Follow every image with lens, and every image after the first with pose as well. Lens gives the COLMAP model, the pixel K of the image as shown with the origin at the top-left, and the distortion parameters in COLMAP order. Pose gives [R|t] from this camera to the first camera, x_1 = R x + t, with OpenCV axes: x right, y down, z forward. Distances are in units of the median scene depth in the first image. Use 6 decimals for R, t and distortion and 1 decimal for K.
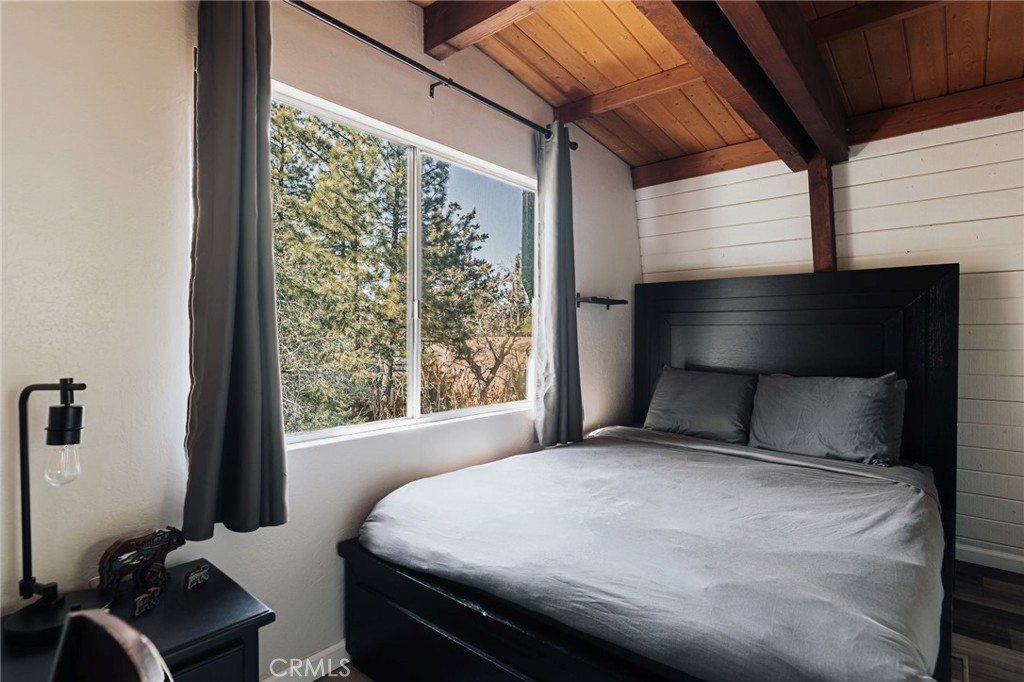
lens RADIAL K [[491.8, 0, 510.7], [0, 491.8, 339.8], [0, 0, 1]] dist [-0.007066, 0.000492]
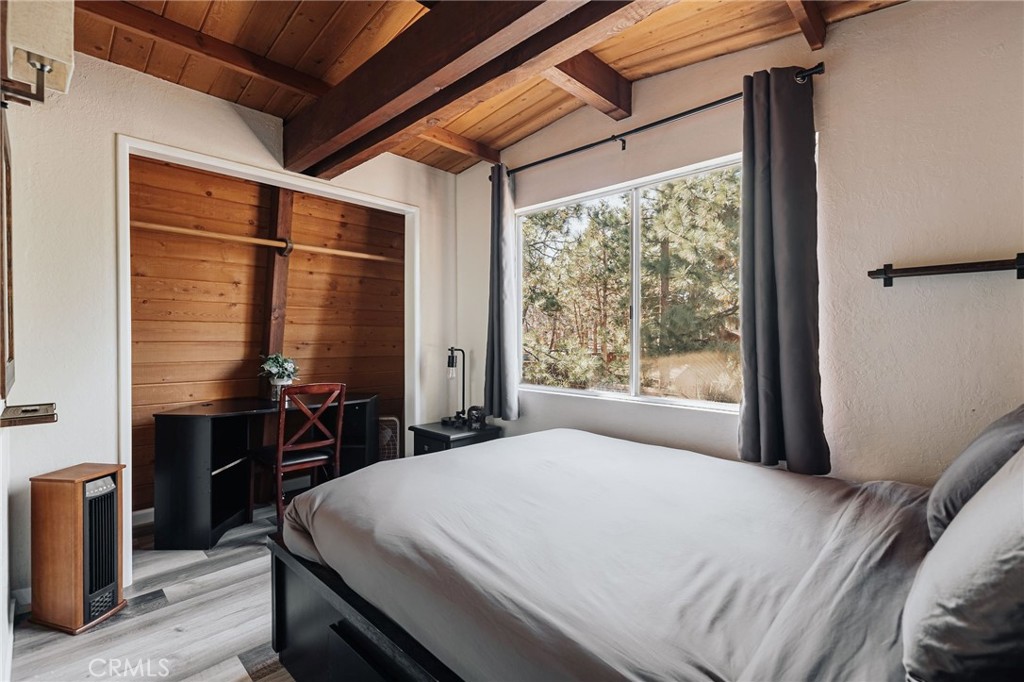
lens RADIAL K [[457.5, 0, 512.0], [0, 457.5, 341.0], [0, 0, 1]] dist [0.002533, -0.000085]
pose [[-0.061415, -0.005937, -0.998095, 1.645509], [-0.019055, 0.999807, -0.004775, 0.034338], [0.997930, 0.018725, -0.061516, 1.223754]]
